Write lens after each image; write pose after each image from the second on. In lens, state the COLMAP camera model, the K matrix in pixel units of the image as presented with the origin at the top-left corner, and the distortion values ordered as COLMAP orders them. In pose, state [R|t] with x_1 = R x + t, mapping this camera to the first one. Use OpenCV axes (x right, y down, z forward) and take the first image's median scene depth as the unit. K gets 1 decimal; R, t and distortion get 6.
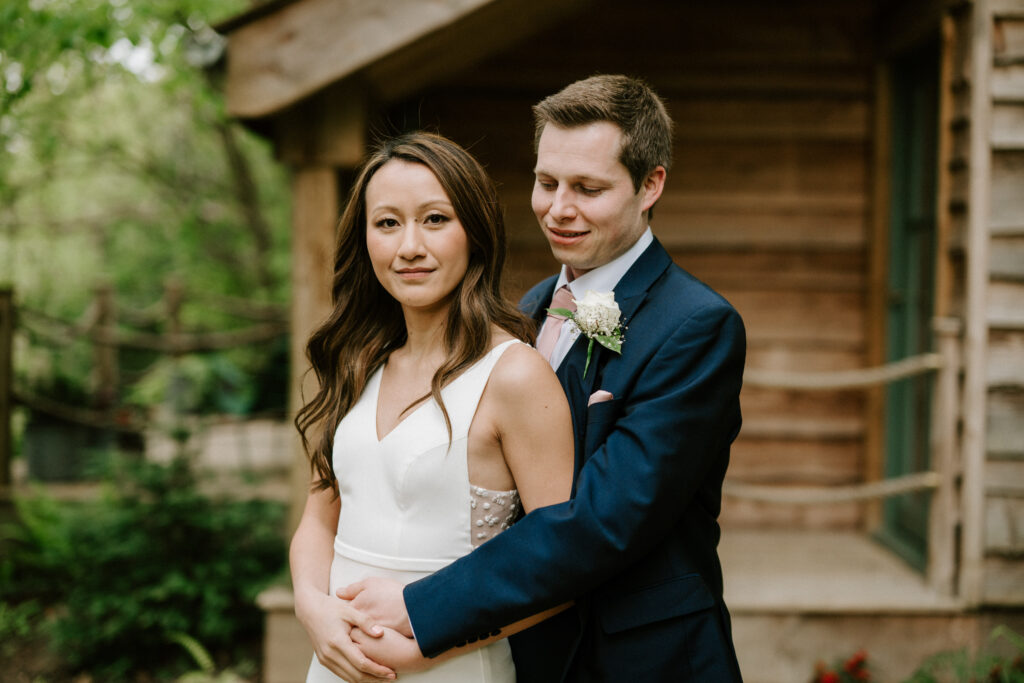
lens RADIAL K [[1499.9, 0, 512.0], [0, 1499.9, 341.5], [0, 0, 1]] dist [0.014338, -0.006239]
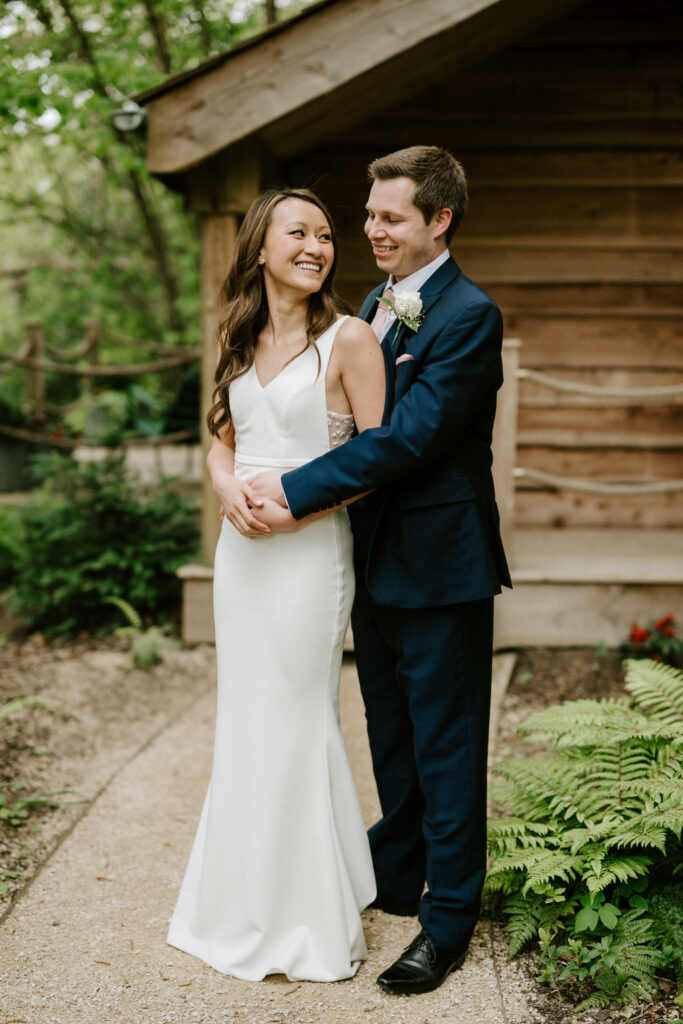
lens RADIAL K [[1499.9, 0, 341.5], [0, 1499.9, 512.0], [0, 0, 1]] dist [0.014338, -0.006239]
pose [[0.998750, 0.002068, -0.049948, 0.031880], [0.001787, 0.997029, 0.077011, 0.034195], [0.049959, -0.077004, 0.995778, -0.252544]]
